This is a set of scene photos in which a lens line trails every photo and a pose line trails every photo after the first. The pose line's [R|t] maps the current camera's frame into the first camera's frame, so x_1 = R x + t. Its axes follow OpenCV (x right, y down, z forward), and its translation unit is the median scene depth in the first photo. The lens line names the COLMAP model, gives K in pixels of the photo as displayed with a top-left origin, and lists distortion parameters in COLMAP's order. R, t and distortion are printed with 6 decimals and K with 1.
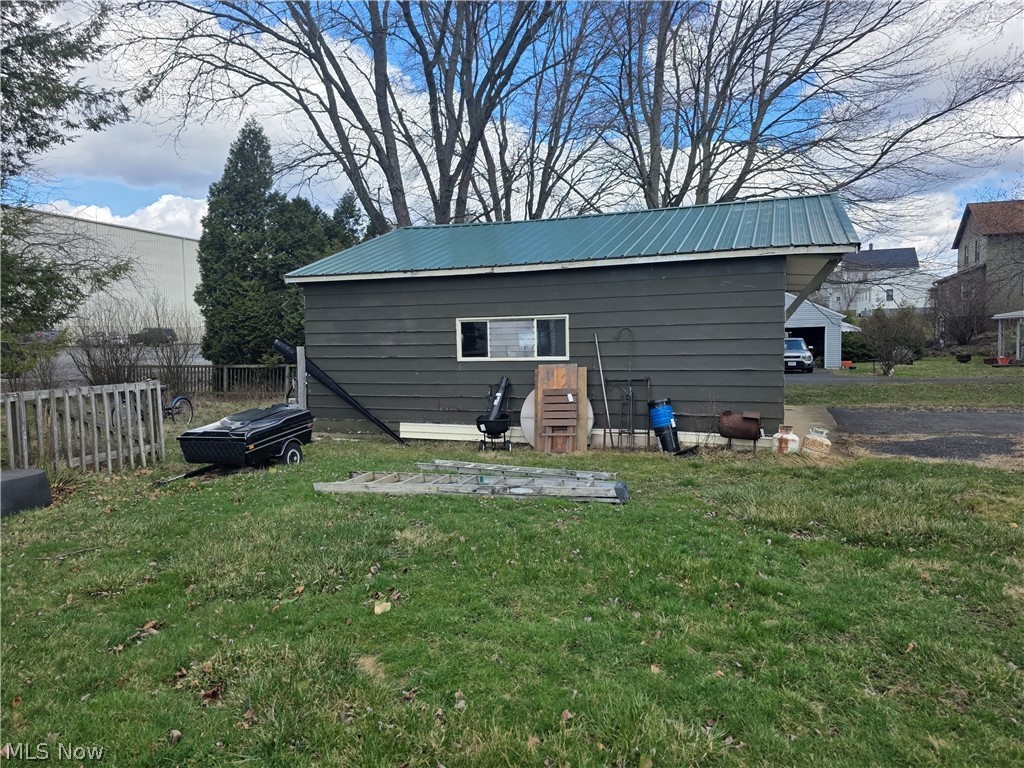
lens RADIAL K [[680.5, 0, 497.0], [0, 680.5, 383.0], [0, 0, 1]] dist [0.038366, -0.032662]
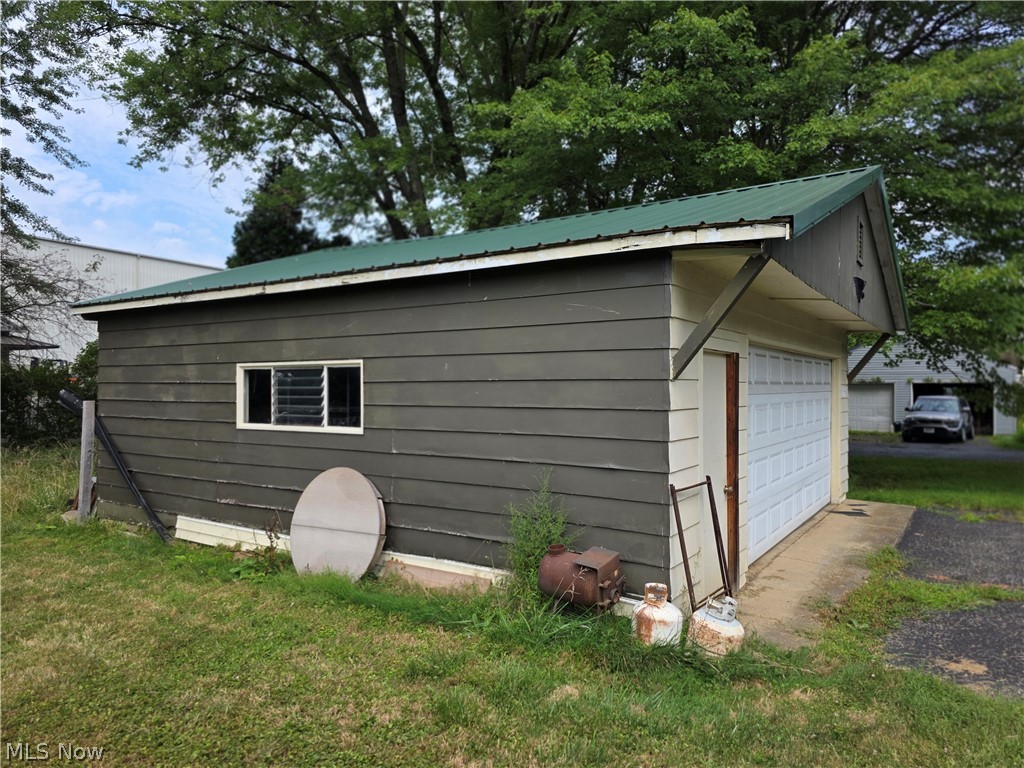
lens RADIAL K [[680.5, 0, 530.0], [0, 680.5, 380.3], [0, 0, 1]] dist [0.038366, -0.032662]
pose [[0.981784, 0.016316, -0.189297, 0.345243], [-0.030301, 0.997000, -0.071223, -0.039804], [0.187567, 0.075661, 0.979333, 0.398503]]
